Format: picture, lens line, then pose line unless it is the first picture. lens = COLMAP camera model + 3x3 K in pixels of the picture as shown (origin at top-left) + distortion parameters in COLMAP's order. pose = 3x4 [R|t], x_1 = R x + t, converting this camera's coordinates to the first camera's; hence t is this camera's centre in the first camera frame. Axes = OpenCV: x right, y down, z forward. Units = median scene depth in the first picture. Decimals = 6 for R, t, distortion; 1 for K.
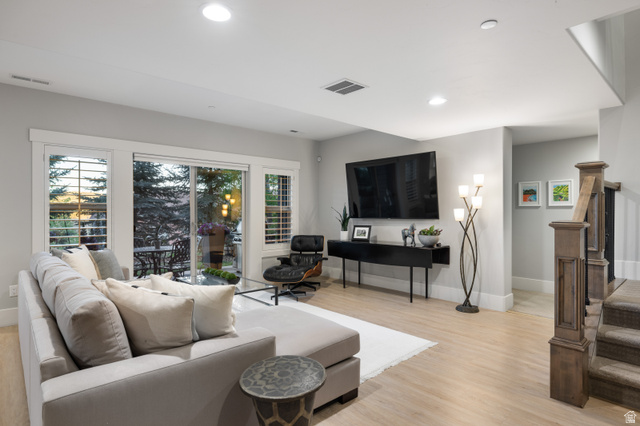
lens RADIAL K [[345.5, 0, 317.4], [0, 345.5, 212.9], [0, 0, 1]] dist [0.003461, 0.000156]
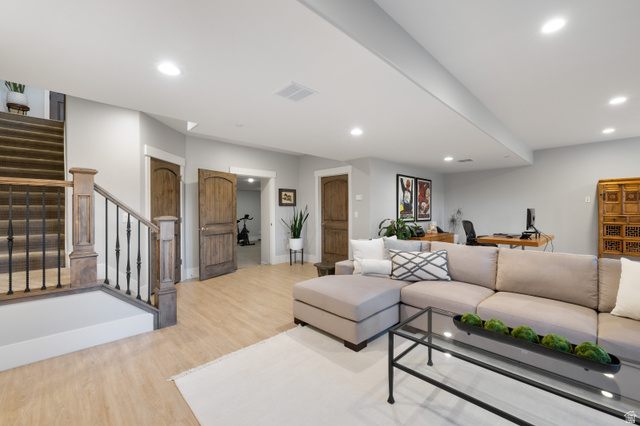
lens RADIAL K [[267.5, 0, 320.3], [0, 267.5, 212.1], [0, 0, 1]] dist [-0.000643, -0.000122]
pose [[-0.999294, -0.004416, -0.037306, 0.017737], [-0.004728, 0.999955, 0.008278, -0.004313], [0.037268, 0.008449, -0.999270, 0.924581]]
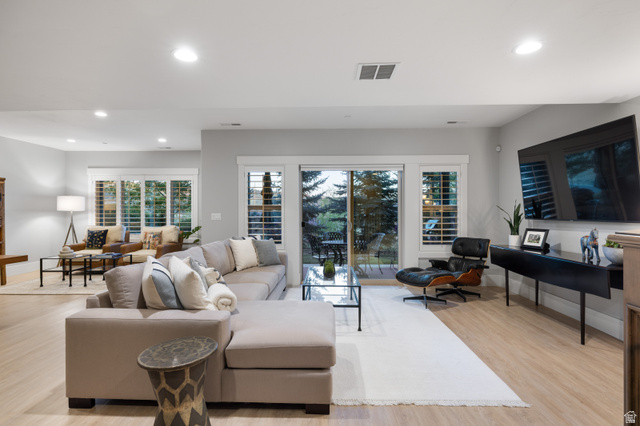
lens RADIAL K [[323.9, 0, 317.5], [0, 323.9, 213.7], [0, 0, 1]] dist [-0.002500, 0.000224]
pose [[0.722216, 0.005402, -0.691646, 0.276738], [-0.001874, 0.999981, 0.005853, -0.001172], [0.691665, -0.002931, 0.722213, 0.147857]]
